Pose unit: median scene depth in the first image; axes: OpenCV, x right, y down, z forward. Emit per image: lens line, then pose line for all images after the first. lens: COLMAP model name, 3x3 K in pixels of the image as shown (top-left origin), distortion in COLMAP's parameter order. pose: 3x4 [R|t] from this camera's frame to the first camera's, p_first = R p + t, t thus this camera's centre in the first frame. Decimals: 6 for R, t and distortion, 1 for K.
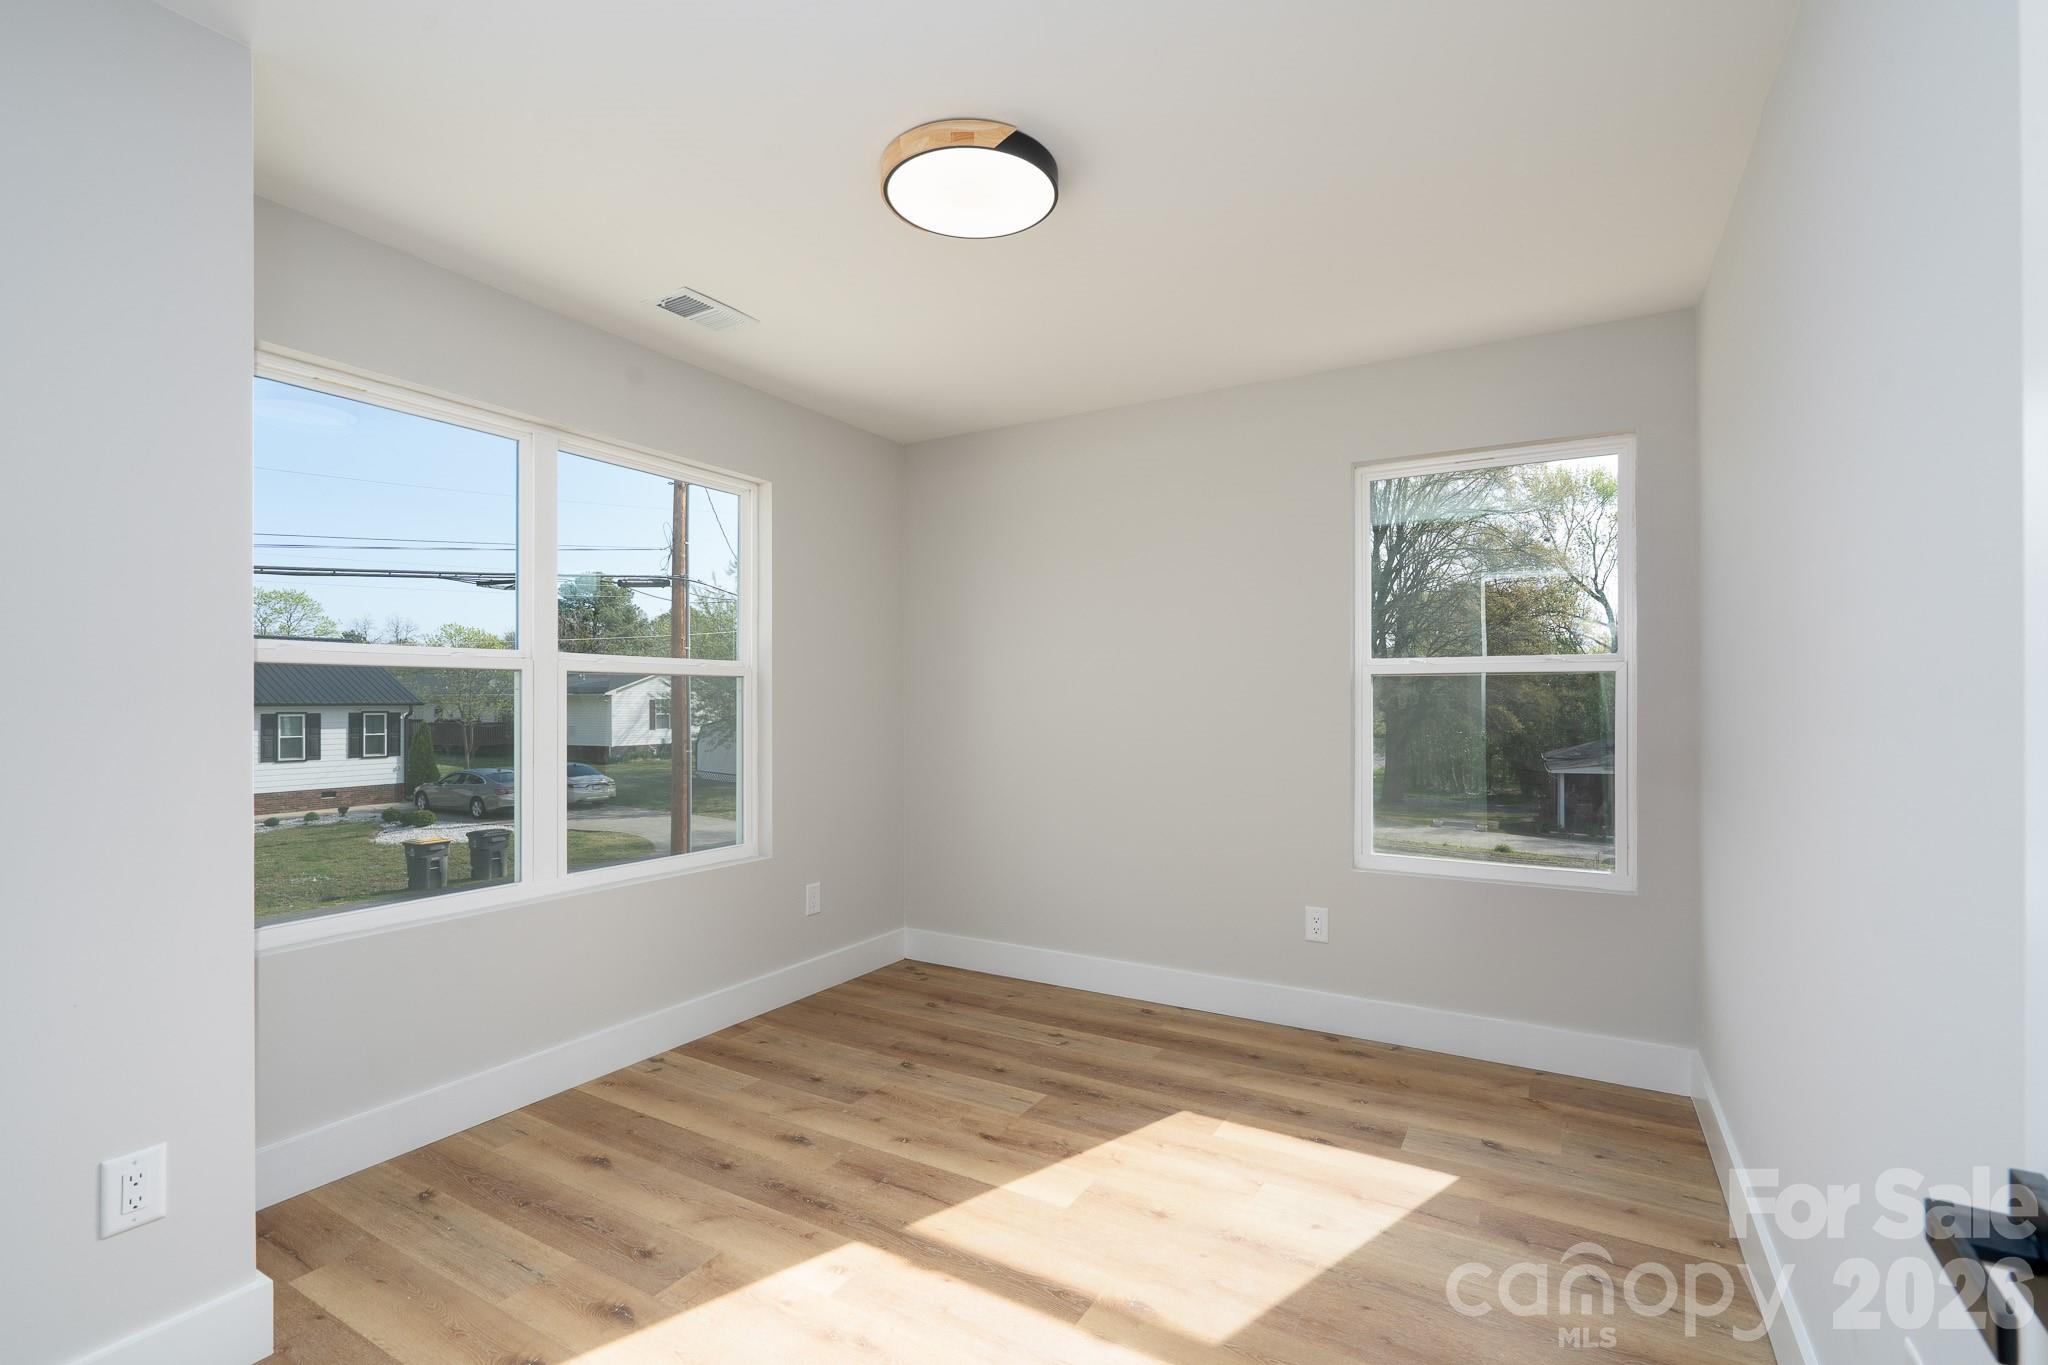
lens RADIAL K [[951.3, 0, 1031.8], [0, 951.3, 685.5], [0, 0, 1]] dist [-0.001315, 0.000334]
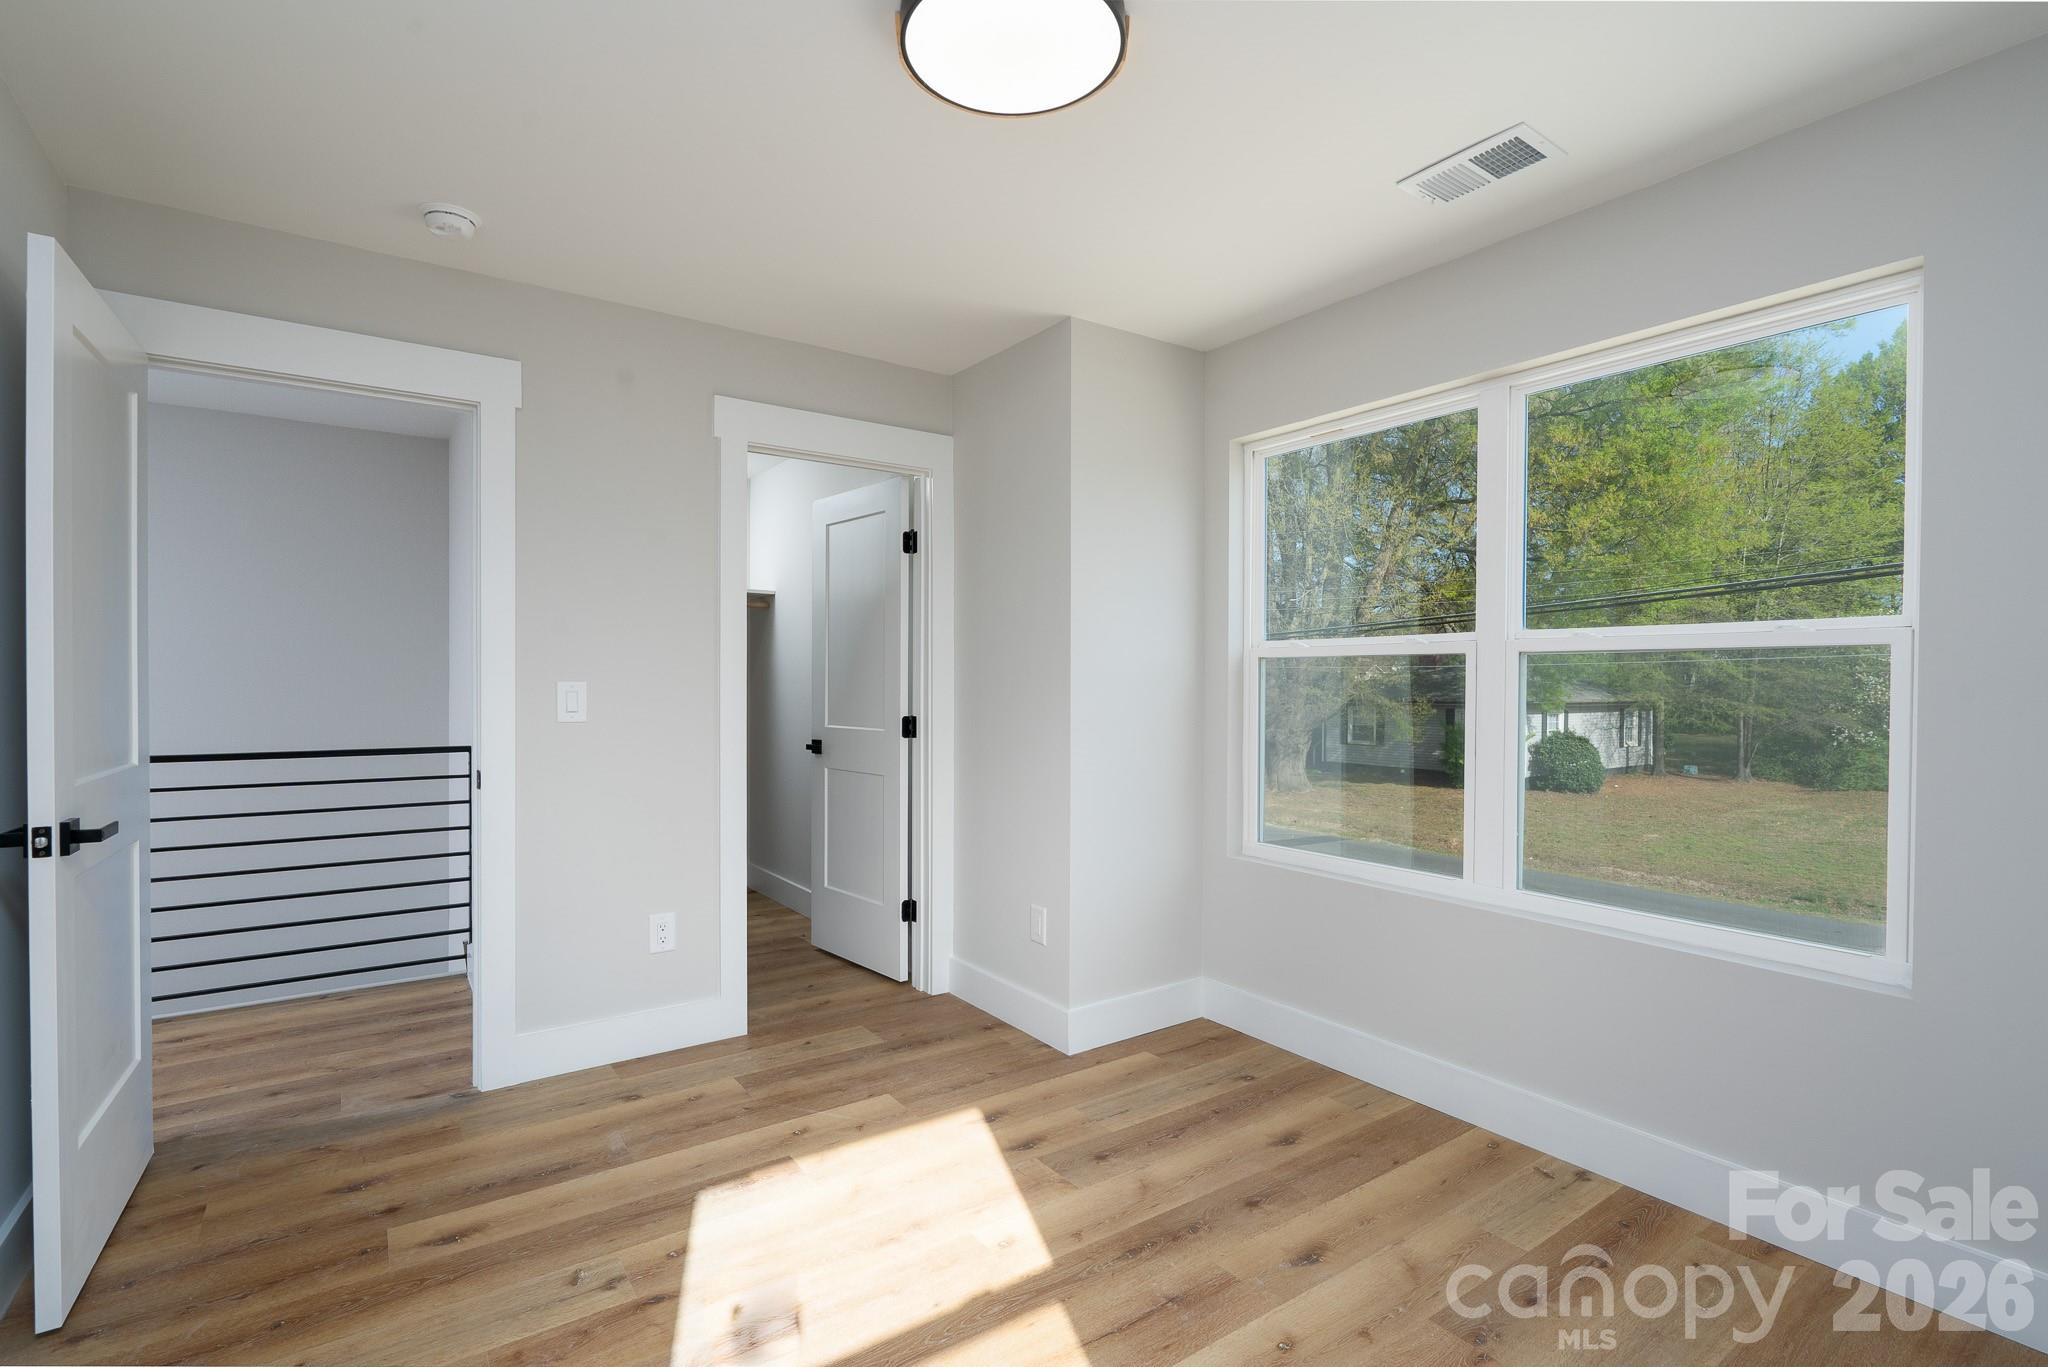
lens RADIAL K [[951.3, 0, 1040.9], [0, 951.3, 690.5], [0, 0, 1]] dist [-0.001315, 0.000334]
pose [[-0.426719, 0.009626, -0.904333, 0.573438], [0.014985, 0.999881, 0.003573, 0.012255], [0.904260, -0.012027, -0.426813, 1.205659]]
